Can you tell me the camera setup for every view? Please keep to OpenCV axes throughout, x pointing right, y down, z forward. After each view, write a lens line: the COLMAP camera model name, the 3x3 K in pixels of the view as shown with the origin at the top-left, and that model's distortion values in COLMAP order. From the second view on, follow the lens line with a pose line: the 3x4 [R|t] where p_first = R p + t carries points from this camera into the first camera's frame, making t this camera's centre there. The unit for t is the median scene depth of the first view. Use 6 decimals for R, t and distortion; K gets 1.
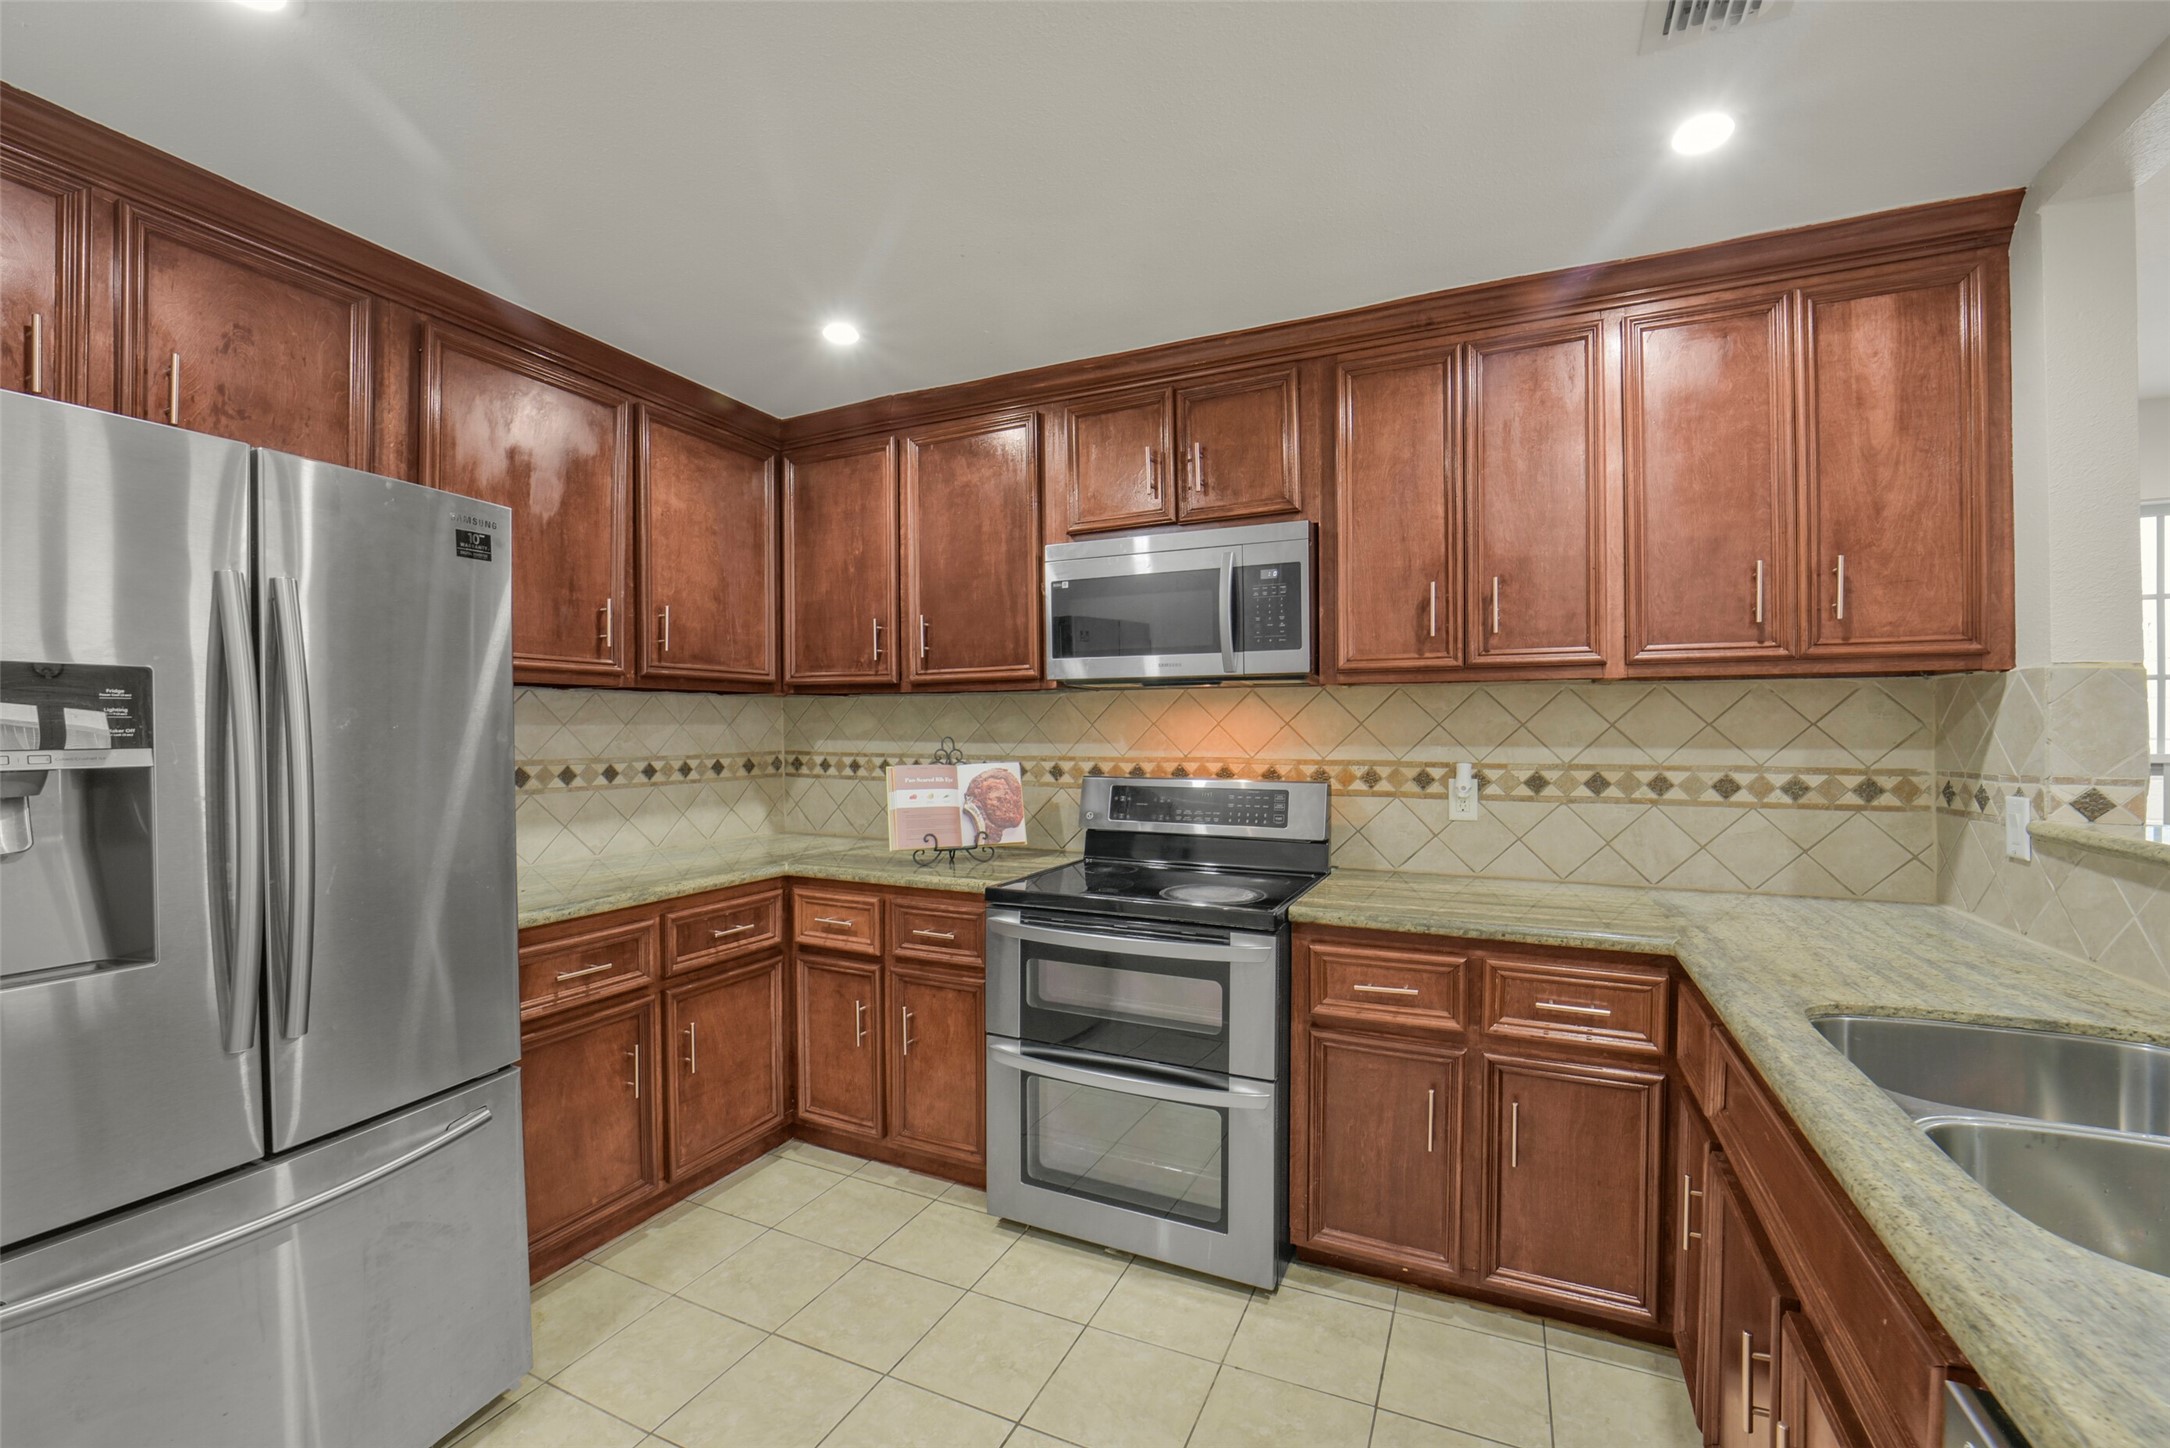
lens RADIAL K [[858.3, 0, 1117.6], [0, 858.3, 718.4], [0, 0, 1]] dist [-0.042166, 0.012948]
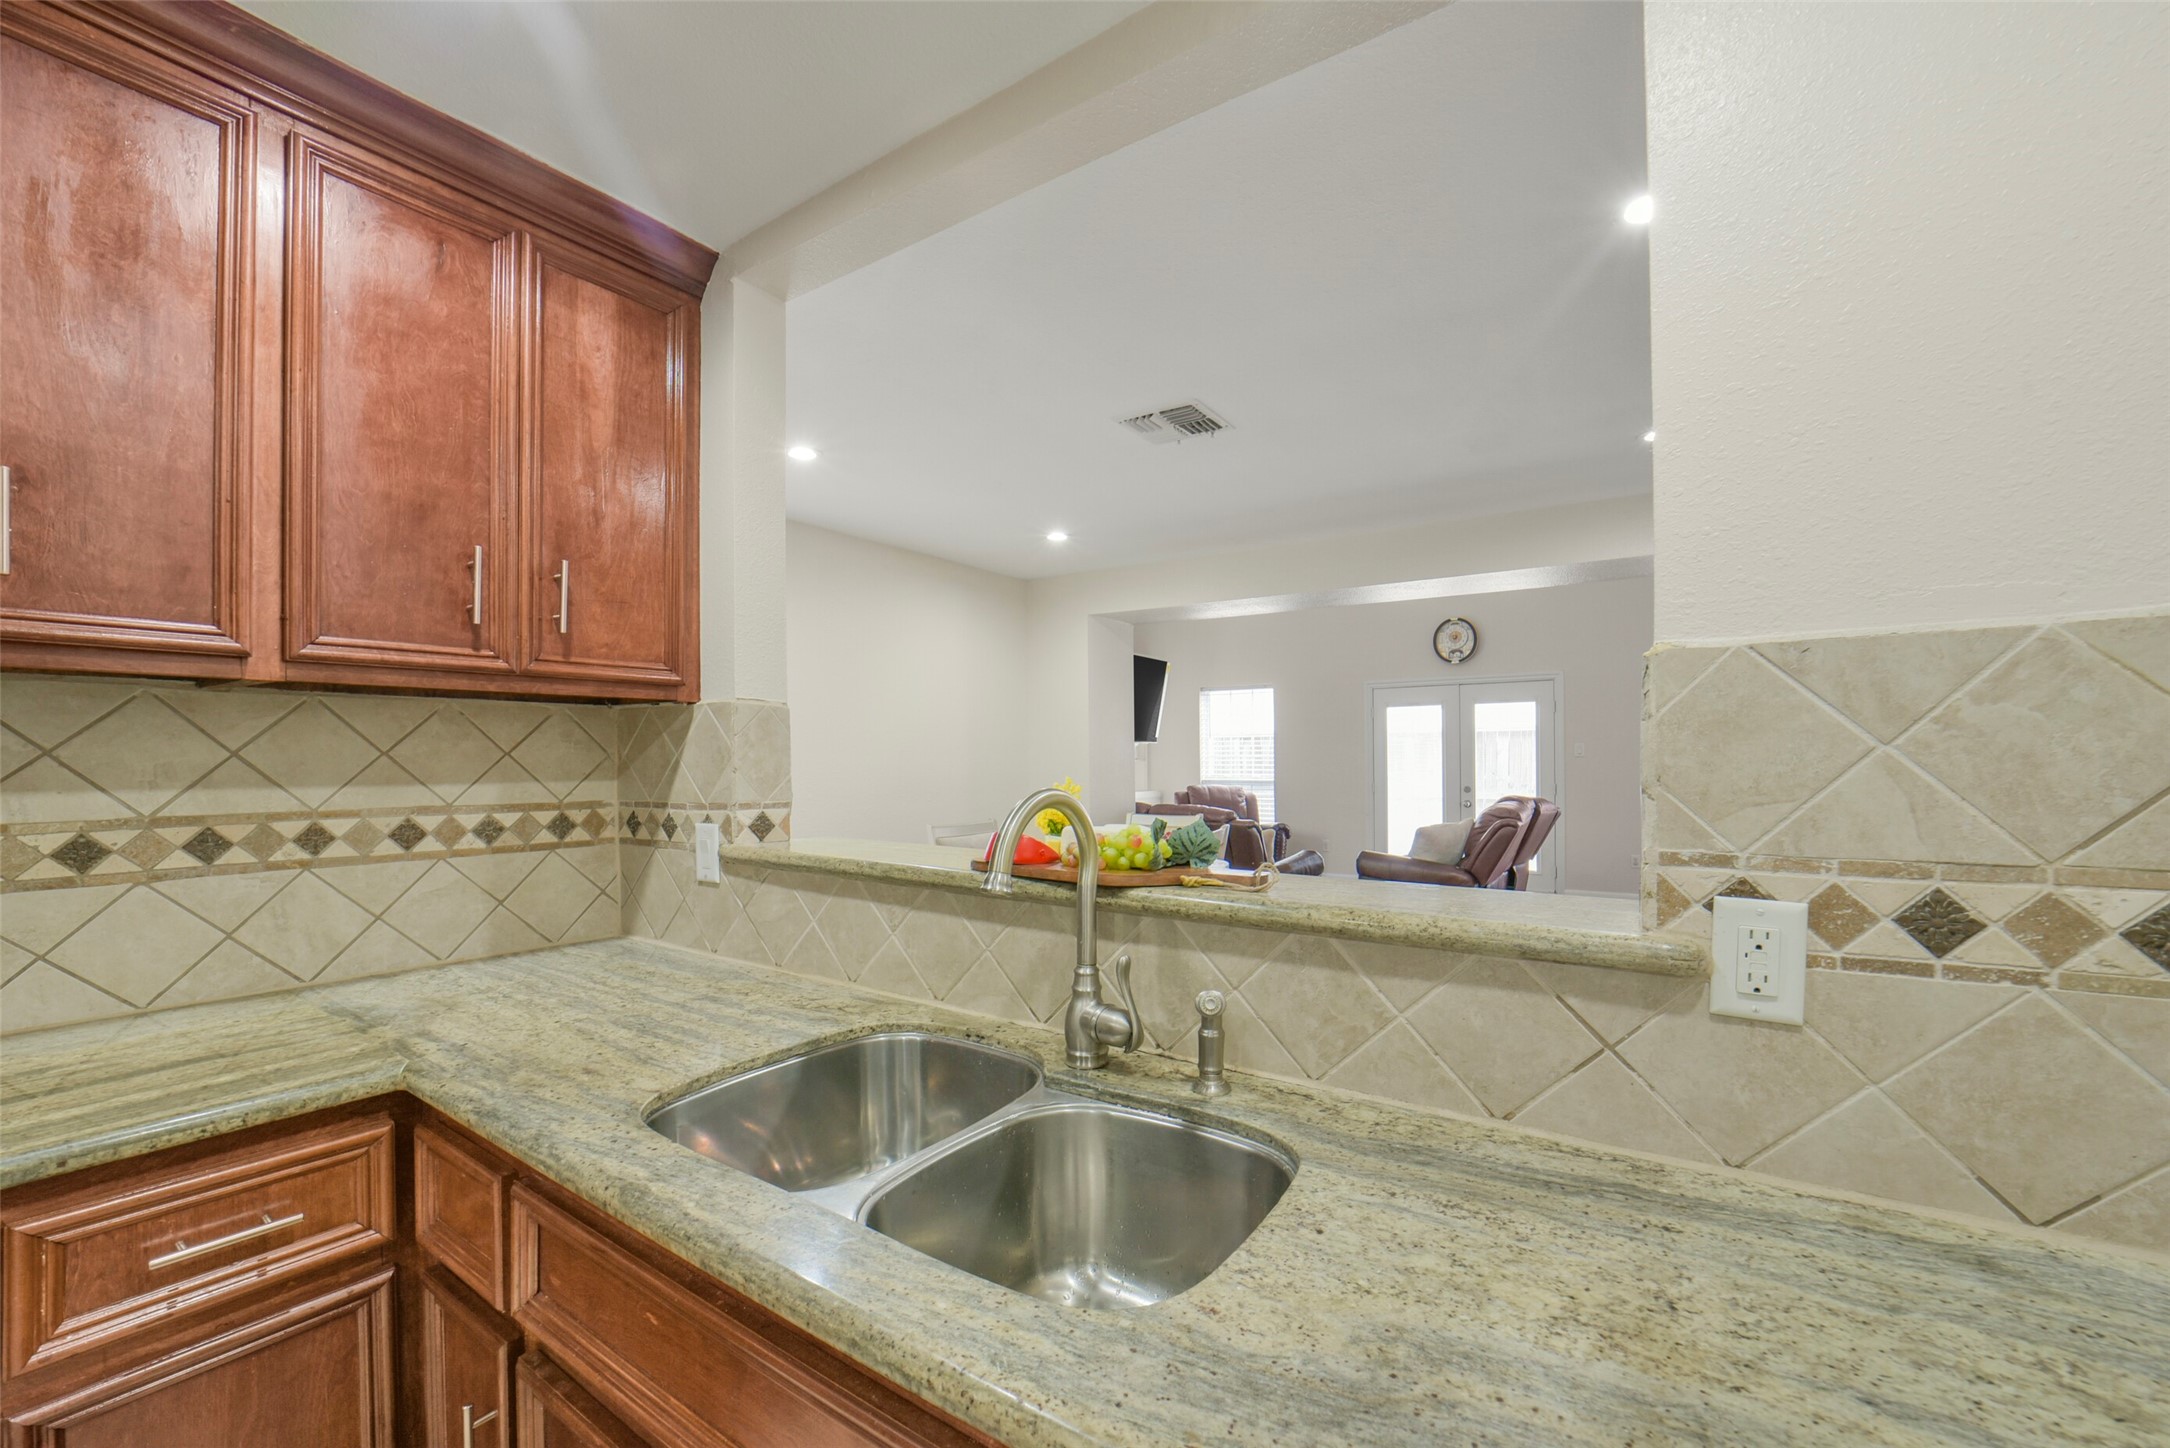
lens RADIAL K [[888.0, 0, 1078.8], [0, 888.0, 763.6], [0, 0, 1]] dist [-0.038549, 0.008181]
pose [[0.182567, -0.006245, 0.983174, 0.058711], [-0.010698, 0.999908, 0.008338, 0.003413], [-0.983135, -0.012041, 0.182483, 0.283798]]
